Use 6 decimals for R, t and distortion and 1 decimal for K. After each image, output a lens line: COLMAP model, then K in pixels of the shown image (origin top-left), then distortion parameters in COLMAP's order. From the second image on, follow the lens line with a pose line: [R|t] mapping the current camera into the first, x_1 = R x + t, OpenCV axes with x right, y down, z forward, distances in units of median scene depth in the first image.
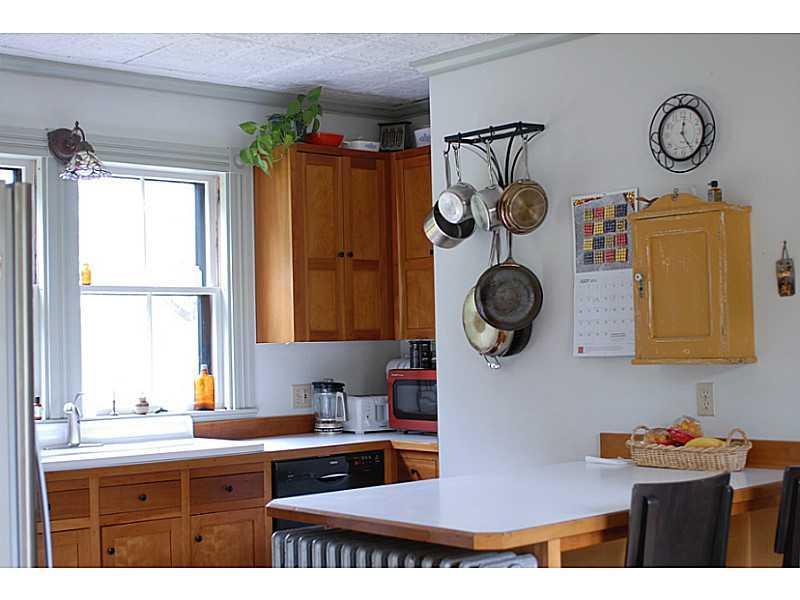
lens RADIAL K [[1248.7, 0, 400.0], [0, 1248.7, 300.0], [0, 0, 1]] dist [-0.034426, -0.041231]
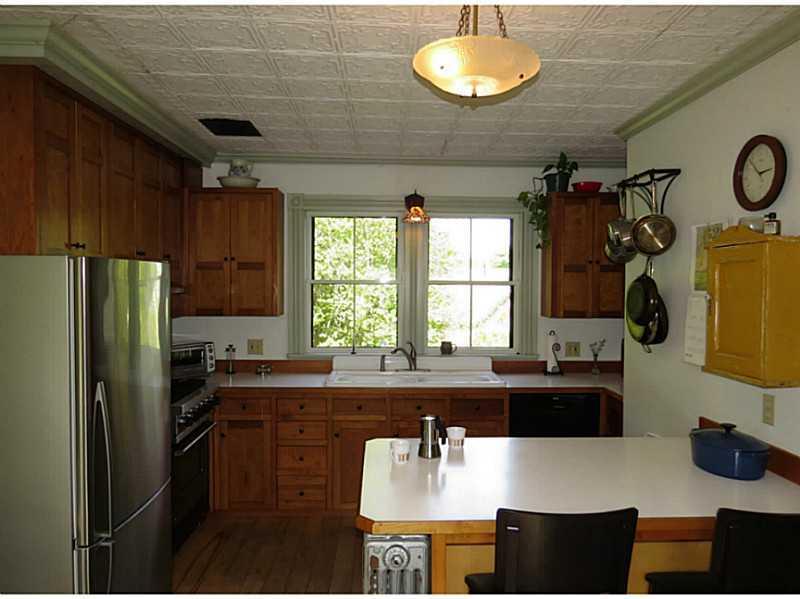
lens RADIAL K [[591.9, 0, 400.0], [0, 591.9, 299.5], [0, 0, 1]] dist [-0.026870, 0.000011]
pose [[0.785351, 0.049282, -0.617086, 0.223146], [-0.011380, 0.997807, 0.065205, -0.035840], [0.618946, -0.044186, 0.784189, 0.287624]]
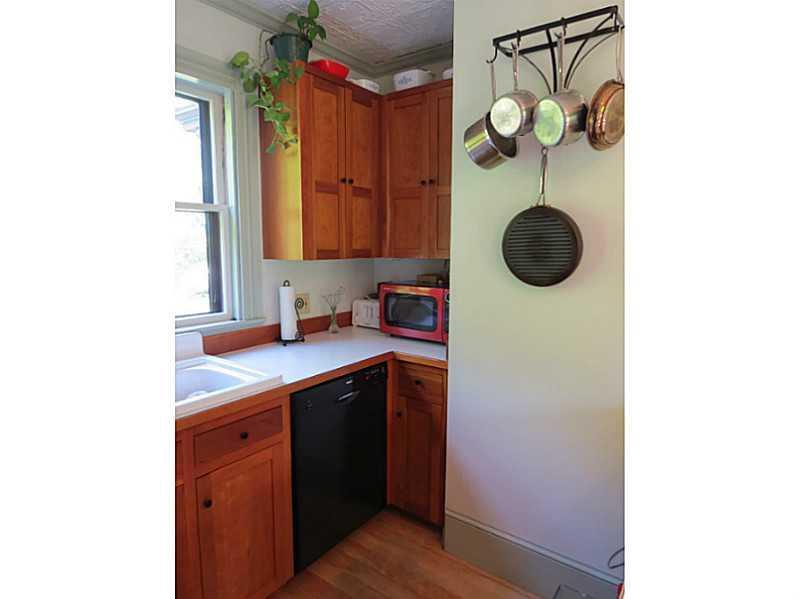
lens RADIAL K [[452.3, 0, 399.5], [0, 452.3, 299.5], [0, 0, 1]] dist [-0.006105, -0.000167]
pose [[0.975607, 0.000367, 0.219525, -0.087716], [-0.033372, 0.988624, 0.146656, 0.007309], [-0.216974, -0.150405, 0.964521, 0.599869]]
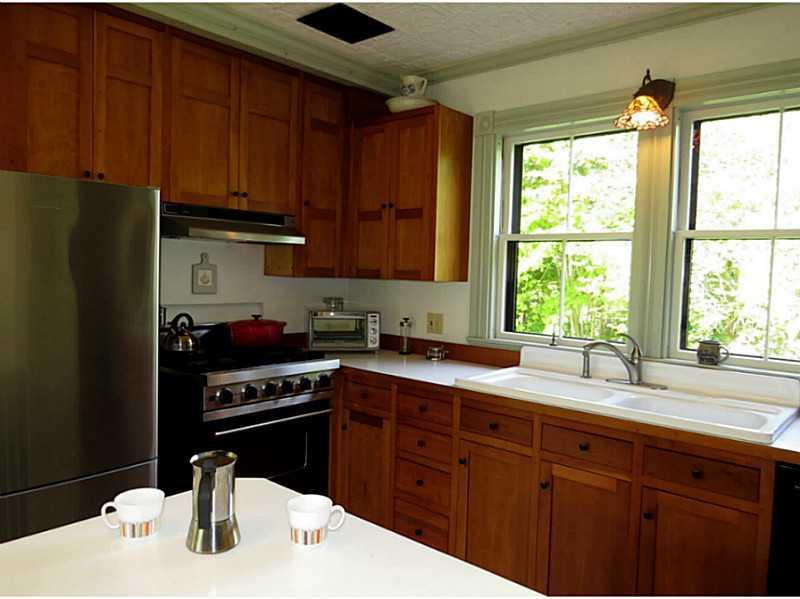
lens RADIAL K [[591.9, 0, 400.0], [0, 591.9, 299.5], [0, 0, 1]] dist [-0.026870, 0.000011]
pose [[0.141677, 0.082440, -0.986474, 0.177960], [-0.007953, 0.996589, 0.082144, 0.006490], [0.989881, -0.003792, 0.141849, 0.654840]]
